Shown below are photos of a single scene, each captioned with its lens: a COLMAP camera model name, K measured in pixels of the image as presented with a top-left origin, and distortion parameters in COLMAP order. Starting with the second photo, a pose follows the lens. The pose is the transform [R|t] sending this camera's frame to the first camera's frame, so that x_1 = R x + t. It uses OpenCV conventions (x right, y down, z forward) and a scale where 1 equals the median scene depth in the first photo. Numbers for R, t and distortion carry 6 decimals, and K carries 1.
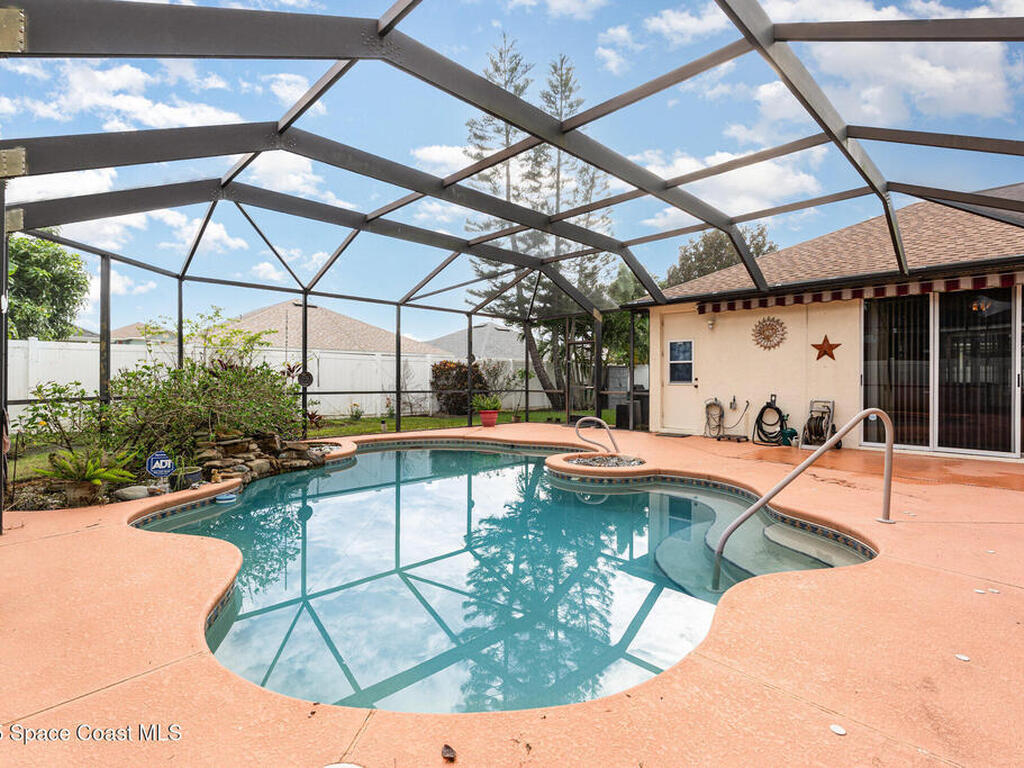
lens RADIAL K [[510.2, 0, 535.6], [0, 510.2, 382.5], [0, 0, 1]] dist [-0.002063, -0.000890]
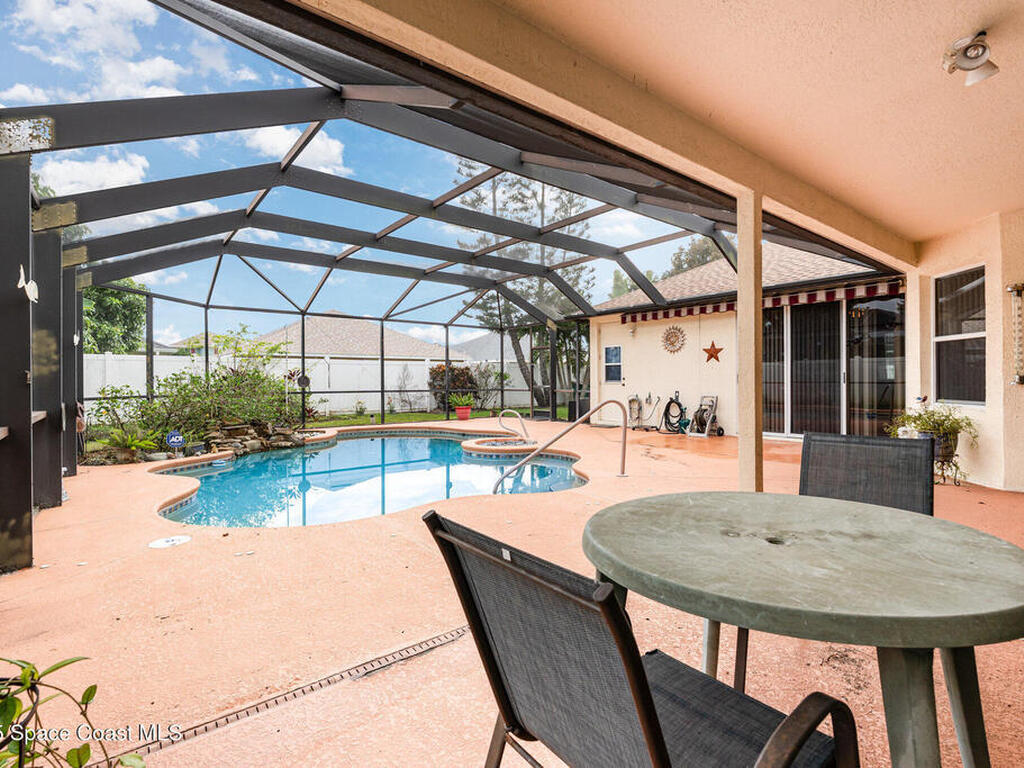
lens RADIAL K [[510.2, 0, 535.6], [0, 510.2, 382.5], [0, 0, 1]] dist [-0.002063, -0.000890]
pose [[0.994985, -0.008476, -0.099665, 0.257868], [0.008565, 0.999963, 0.000460, 0.000128], [0.099657, -0.001311, 0.995021, -0.215222]]
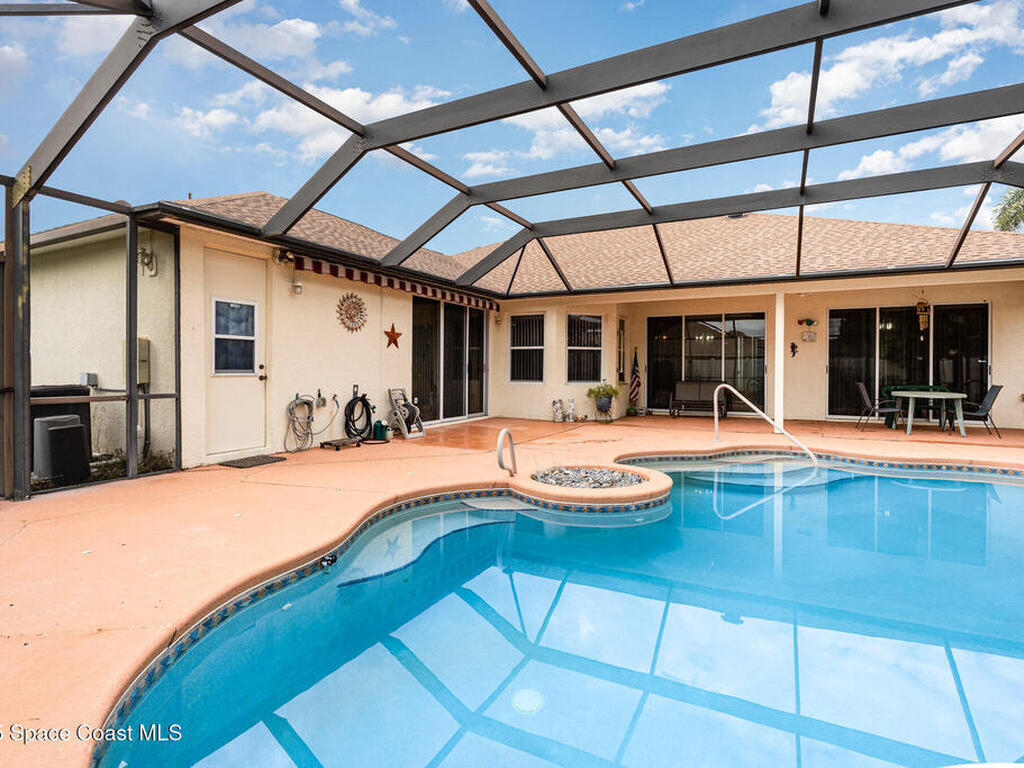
lens RADIAL K [[510.2, 0, 535.6], [0, 510.2, 382.5], [0, 0, 1]] dist [-0.002063, -0.000890]
pose [[-0.314940, -0.030840, 0.948610, -0.441910], [0.000000, 0.999472, 0.032494, -0.008375], [-0.949111, 0.010234, -0.314774, 0.985056]]
